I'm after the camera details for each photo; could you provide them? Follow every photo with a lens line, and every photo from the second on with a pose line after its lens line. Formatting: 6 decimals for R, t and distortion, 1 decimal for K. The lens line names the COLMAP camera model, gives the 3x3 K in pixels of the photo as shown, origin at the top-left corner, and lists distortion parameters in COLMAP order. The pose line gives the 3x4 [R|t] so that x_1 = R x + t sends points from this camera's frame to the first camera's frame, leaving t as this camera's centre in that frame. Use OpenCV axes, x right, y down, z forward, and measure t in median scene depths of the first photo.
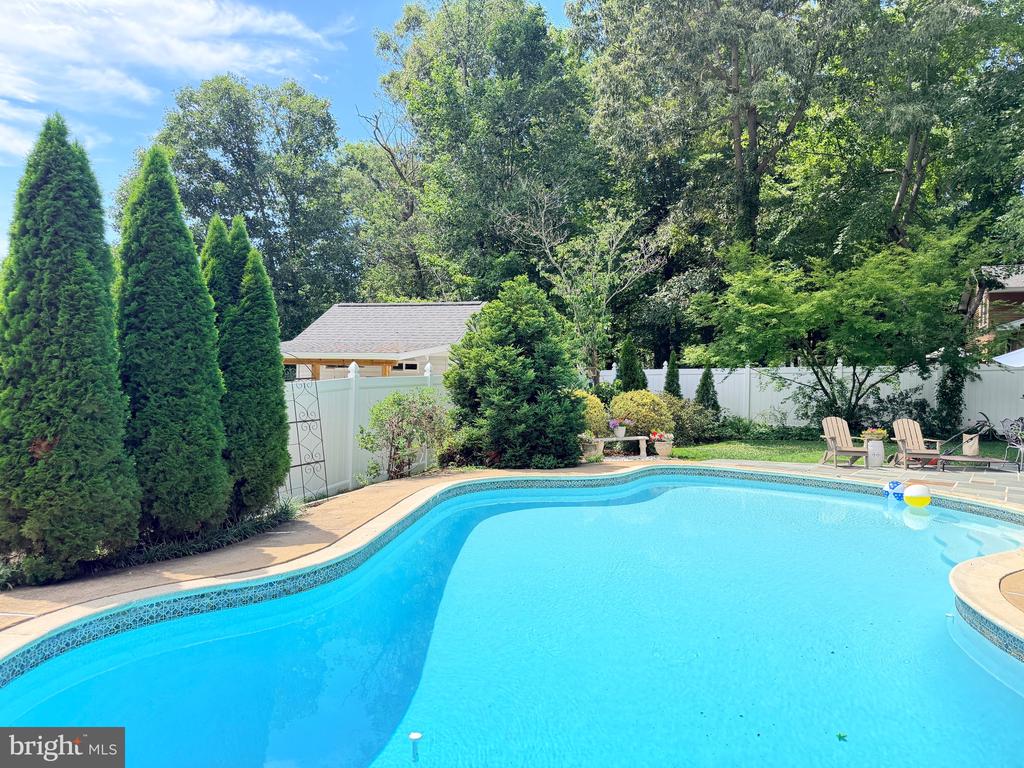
lens RADIAL K [[728.5, 0, 511.9], [0, 728.5, 381.8], [0, 0, 1]] dist [0.047174, -0.038779]
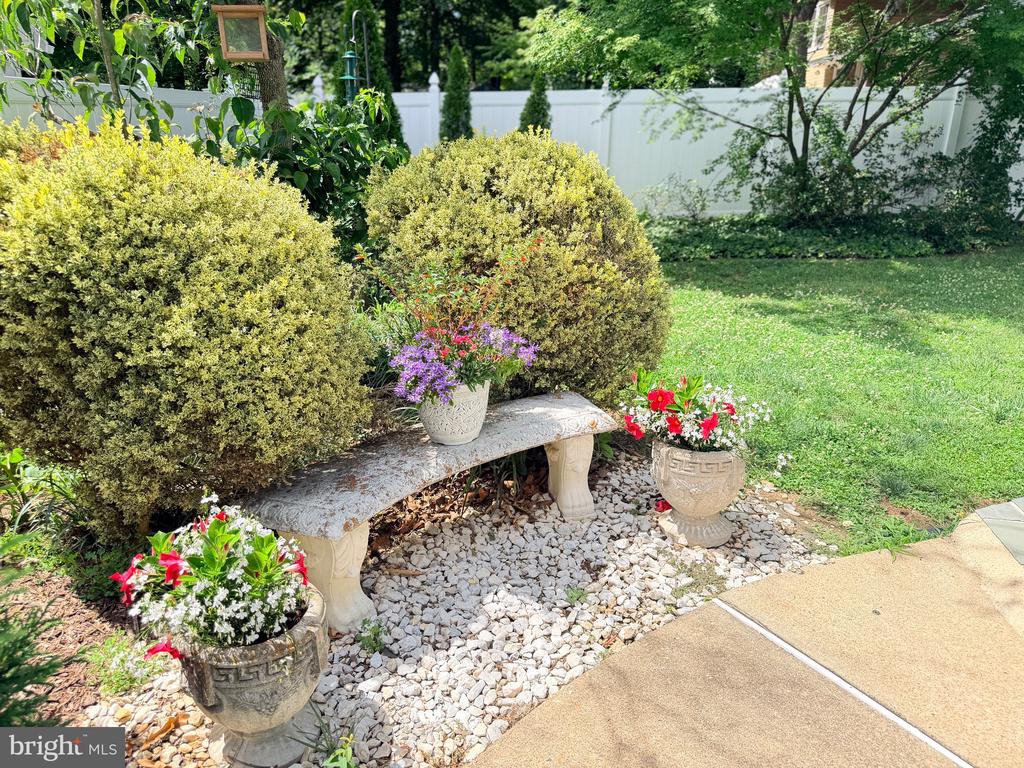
lens RADIAL K [[728.5, 0, 512.7], [0, 728.5, 379.4], [0, 0, 1]] dist [0.047174, -0.038779]
pose [[0.918343, -0.132386, 0.372988, 0.083730], [0.009373, 0.949410, 0.313900, 0.010570], [-0.395674, -0.284771, 0.873125, 0.708782]]
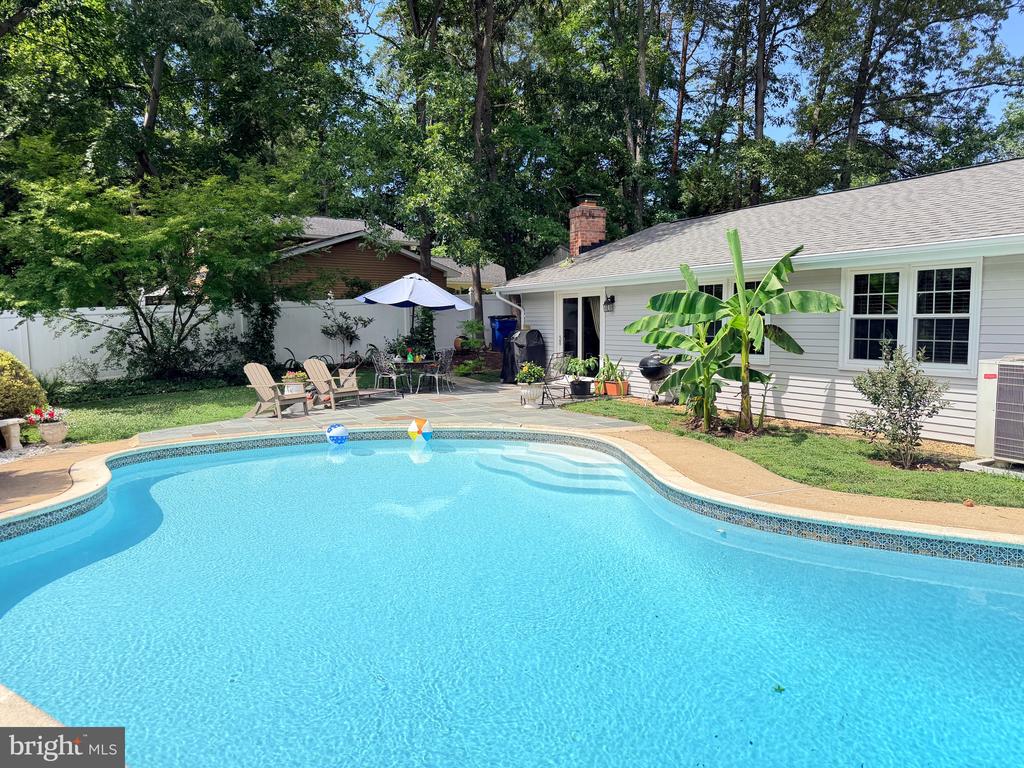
lens RADIAL K [[711.9, 0, 513.4], [0, 711.9, 381.0], [0, 0, 1]] dist [0.002379, -0.000317]
pose [[0.442617, -0.109533, 0.889996, -0.148242], [0.032742, 0.993824, 0.106028, -0.008662], [-0.896113, -0.017790, 0.443469, 0.273010]]
